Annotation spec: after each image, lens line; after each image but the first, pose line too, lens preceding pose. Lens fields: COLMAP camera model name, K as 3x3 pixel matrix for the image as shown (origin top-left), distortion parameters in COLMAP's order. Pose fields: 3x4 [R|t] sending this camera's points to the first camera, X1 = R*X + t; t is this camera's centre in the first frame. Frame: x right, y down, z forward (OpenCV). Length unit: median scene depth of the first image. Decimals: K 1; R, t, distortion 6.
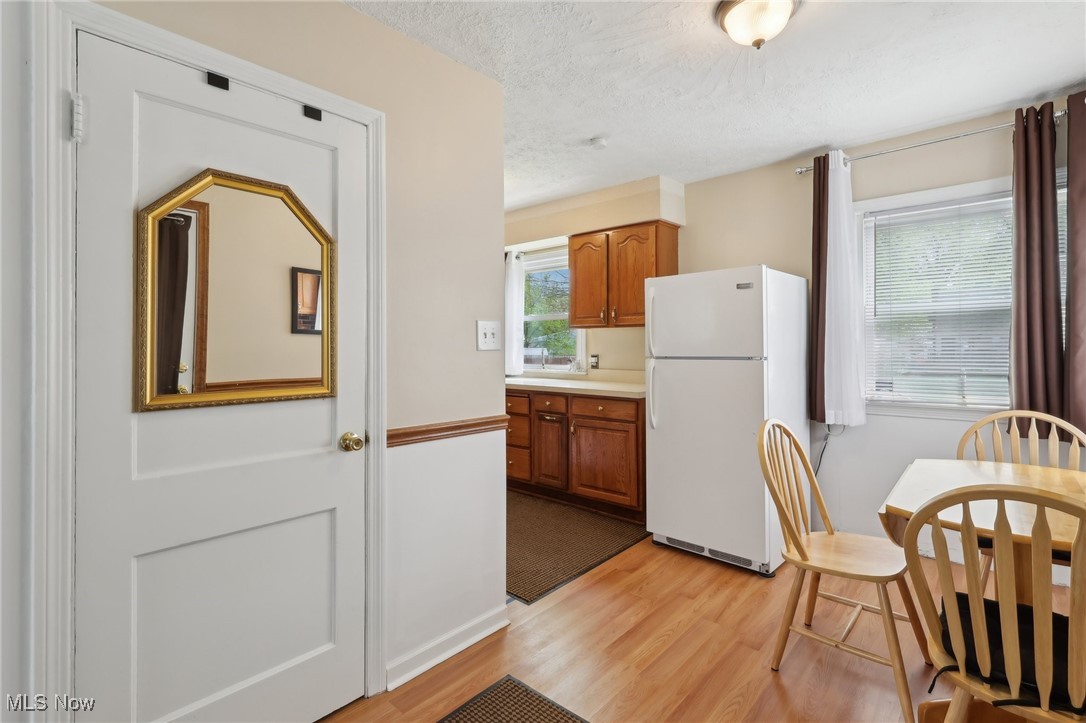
lens RADIAL K [[501.3, 0, 545.9], [0, 501.3, 343.1], [0, 0, 1]] dist [-0.007915, -0.000643]
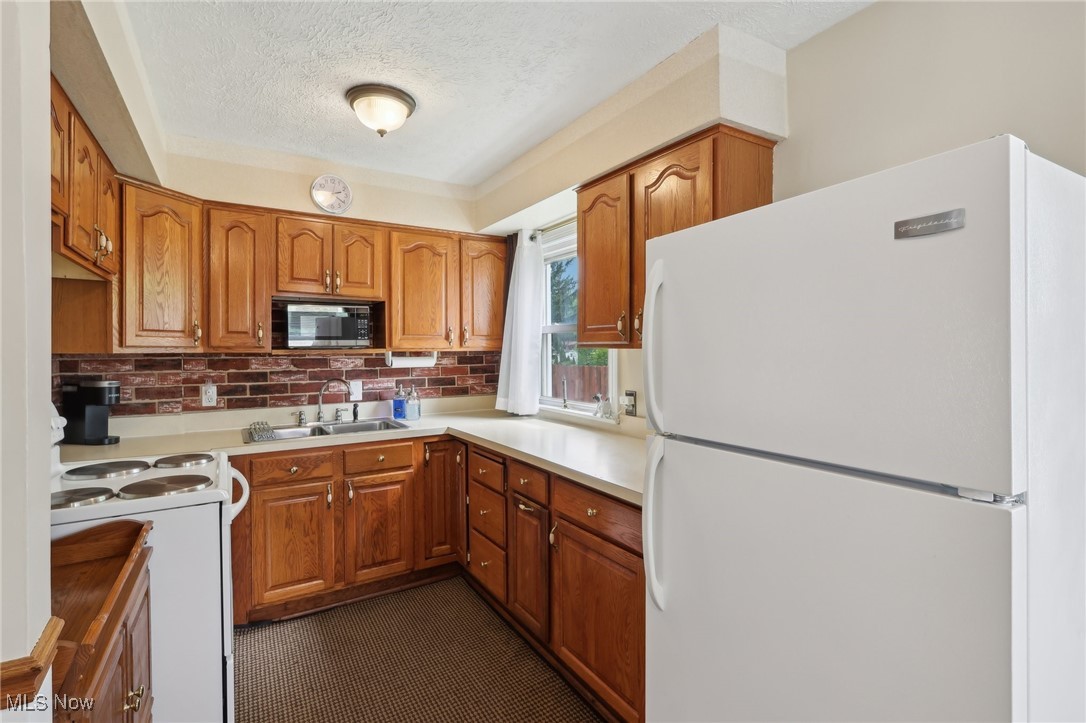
lens RADIAL K [[501.3, 0, 545.9], [0, 501.3, 343.1], [0, 0, 1]] dist [-0.007915, -0.000643]
pose [[0.960119, 0.010710, -0.279387, 0.186077], [-0.013908, 0.999858, -0.009468, -0.030314], [0.279246, 0.012976, 0.960132, 0.463106]]
